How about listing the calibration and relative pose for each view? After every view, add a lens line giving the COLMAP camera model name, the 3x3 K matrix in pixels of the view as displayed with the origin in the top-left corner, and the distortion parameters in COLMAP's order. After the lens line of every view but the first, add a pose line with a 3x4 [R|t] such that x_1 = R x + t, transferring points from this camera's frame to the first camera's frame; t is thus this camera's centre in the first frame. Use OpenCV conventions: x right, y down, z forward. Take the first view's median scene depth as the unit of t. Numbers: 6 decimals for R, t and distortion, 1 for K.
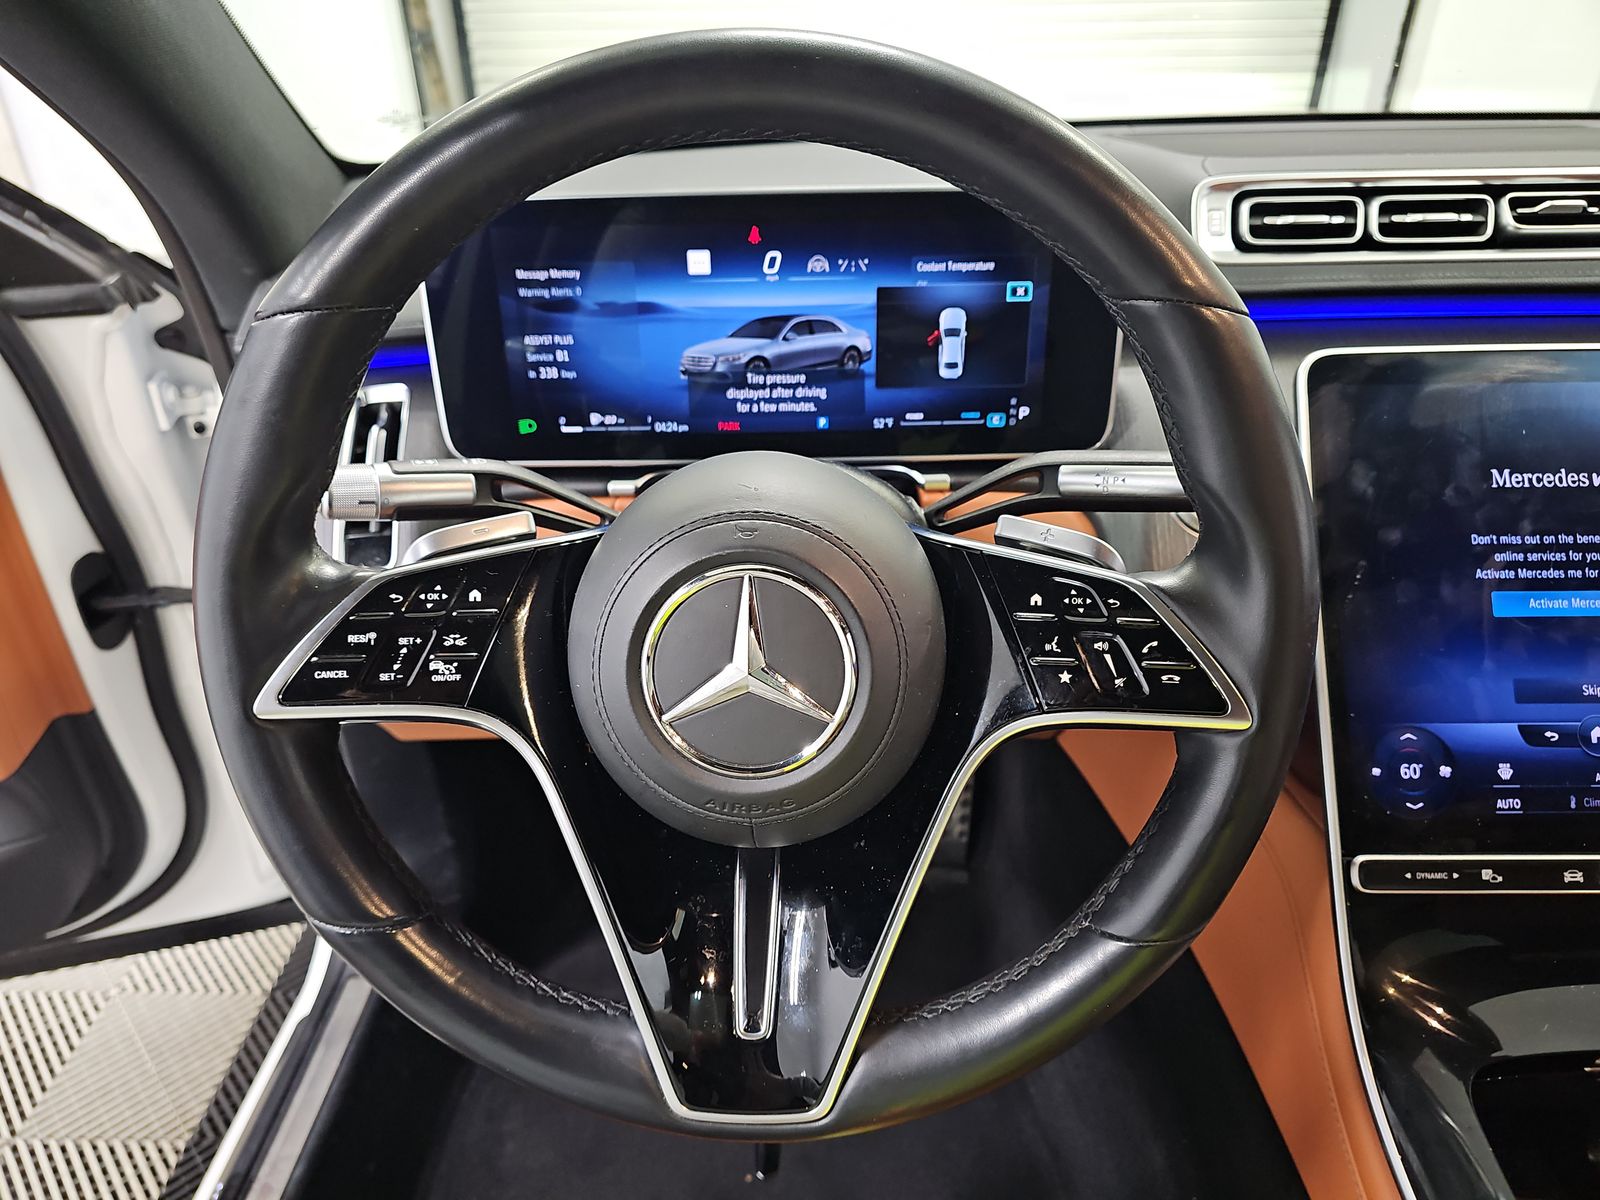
lens RADIAL K [[1042.0, 0, 793.6], [0, 1042.0, 600.3], [0, 0, 1]] dist [0.023425, -0.009452]
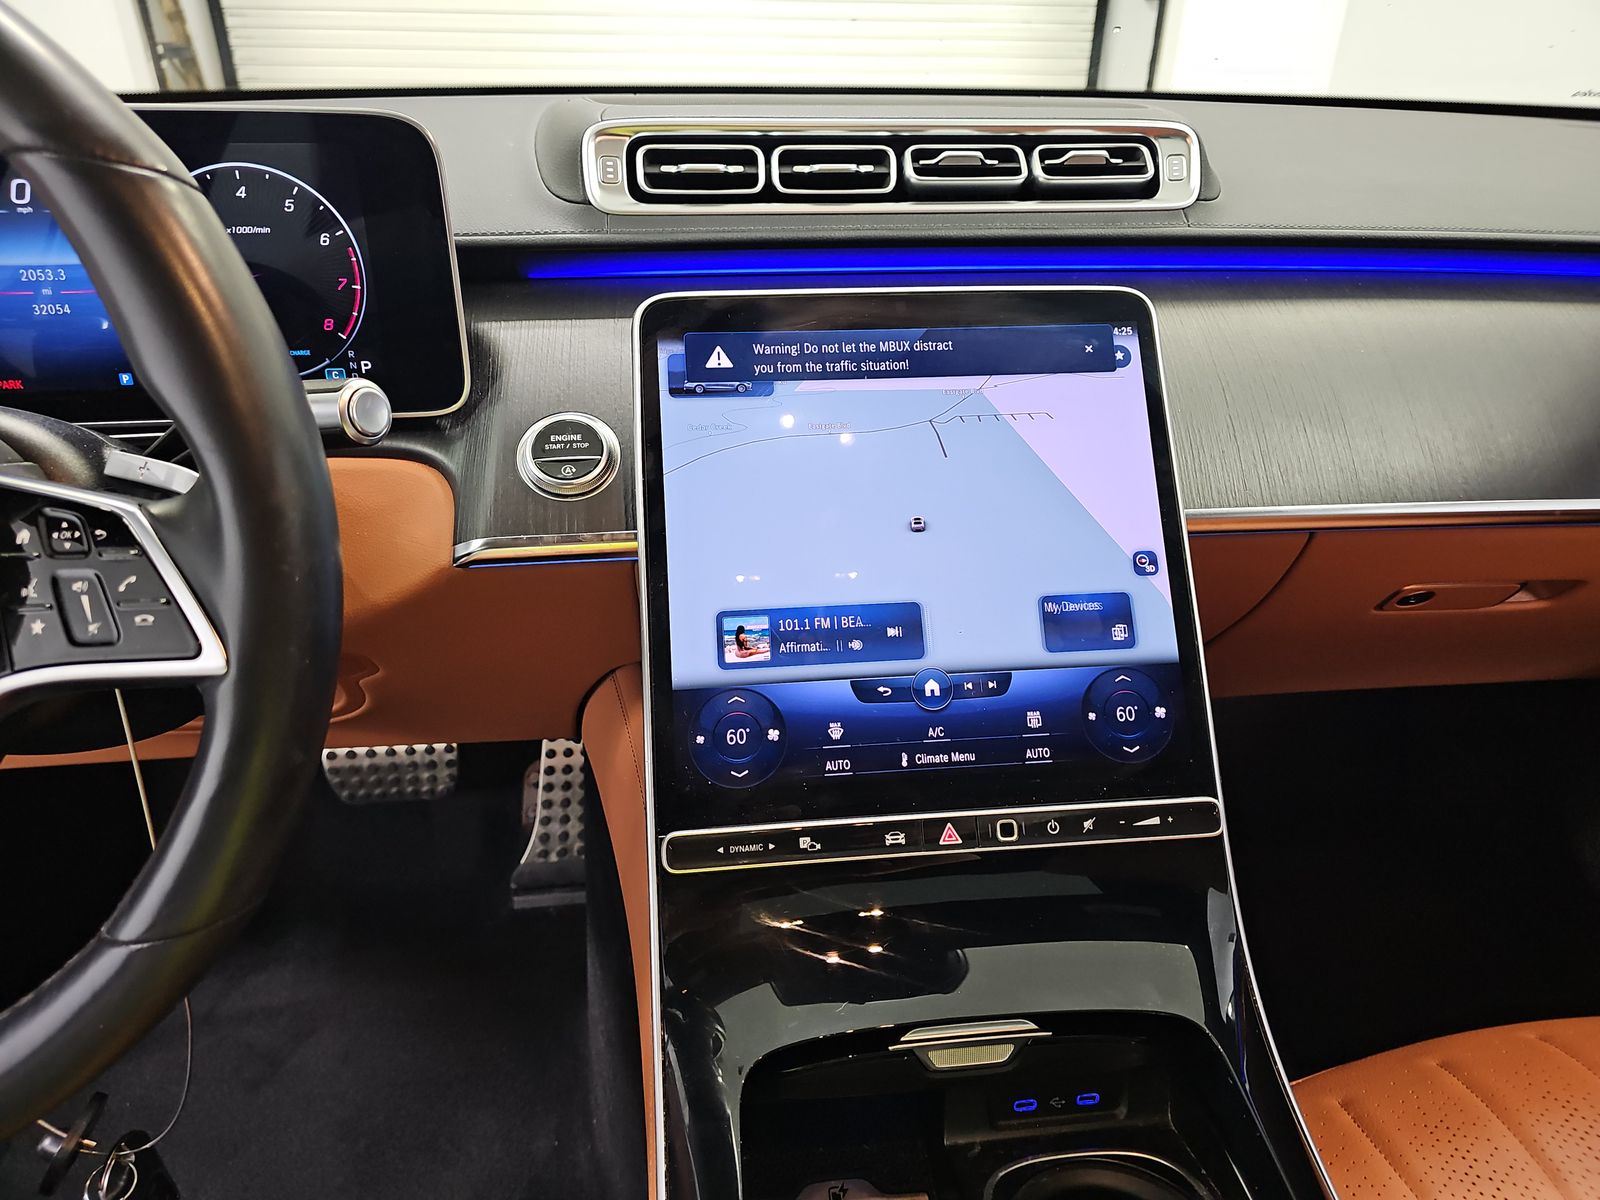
lens RADIAL K [[1042.0, 0, 802.8], [0, 1042.0, 598.3], [0, 0, 1]] dist [0.023425, -0.009452]
pose [[0.992755, -0.036873, 0.114358, 0.517624], [0.041005, 0.998581, -0.033985, 0.070889], [-0.112943, 0.038428, 0.992858, 0.072090]]
